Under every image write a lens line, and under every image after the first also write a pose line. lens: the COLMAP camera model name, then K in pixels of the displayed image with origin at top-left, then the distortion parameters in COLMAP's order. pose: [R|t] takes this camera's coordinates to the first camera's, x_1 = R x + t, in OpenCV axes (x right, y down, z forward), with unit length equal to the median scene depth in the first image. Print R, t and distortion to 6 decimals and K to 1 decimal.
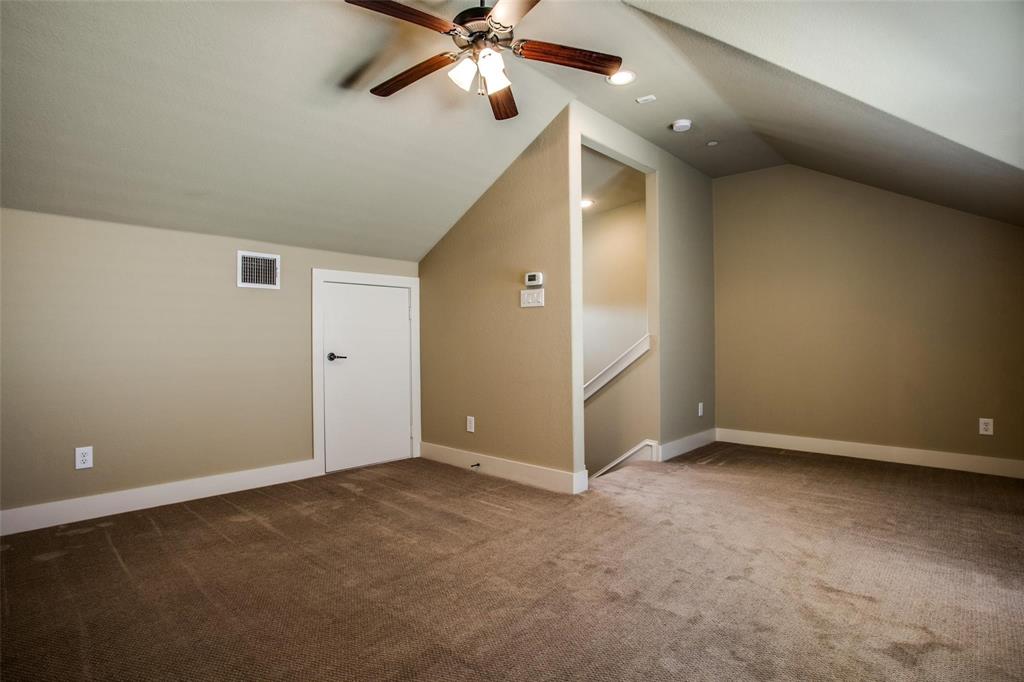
lens RADIAL K [[504.8, 0, 512.0], [0, 504.8, 341.0], [0, 0, 1]] dist [-0.042865, 0.001060]
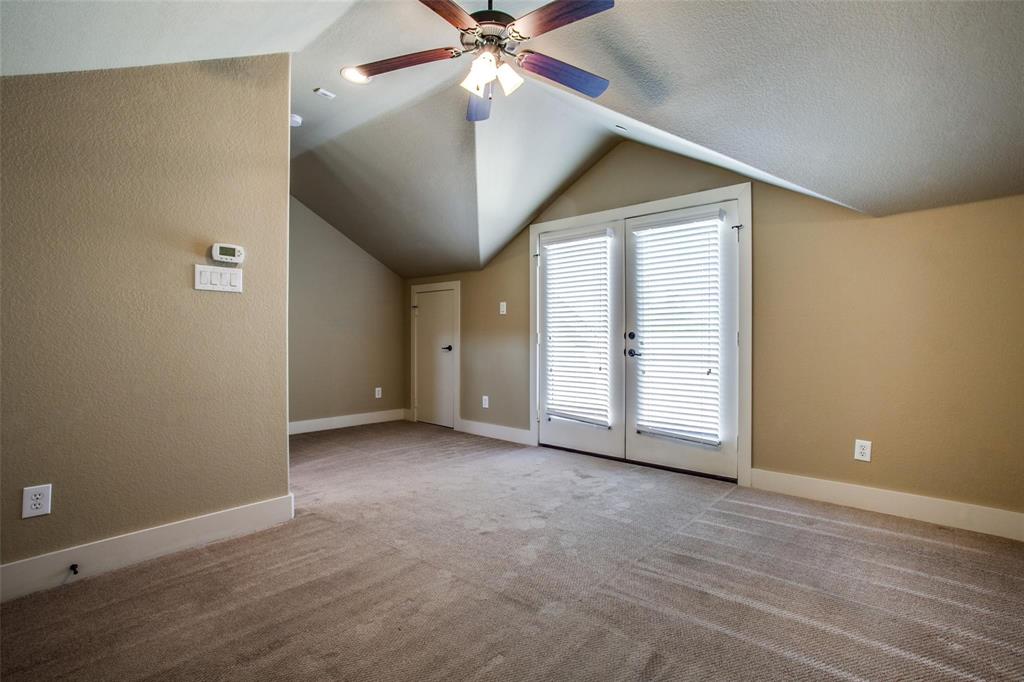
lens RADIAL K [[504.8, 0, 512.0], [0, 504.8, 341.0], [0, 0, 1]] dist [-0.042865, 0.001060]
pose [[-0.015691, -0.009723, 0.999830, -0.910006], [-0.004201, 0.999945, 0.009659, -0.008060], [-0.999868, -0.004049, -0.015731, 0.809939]]
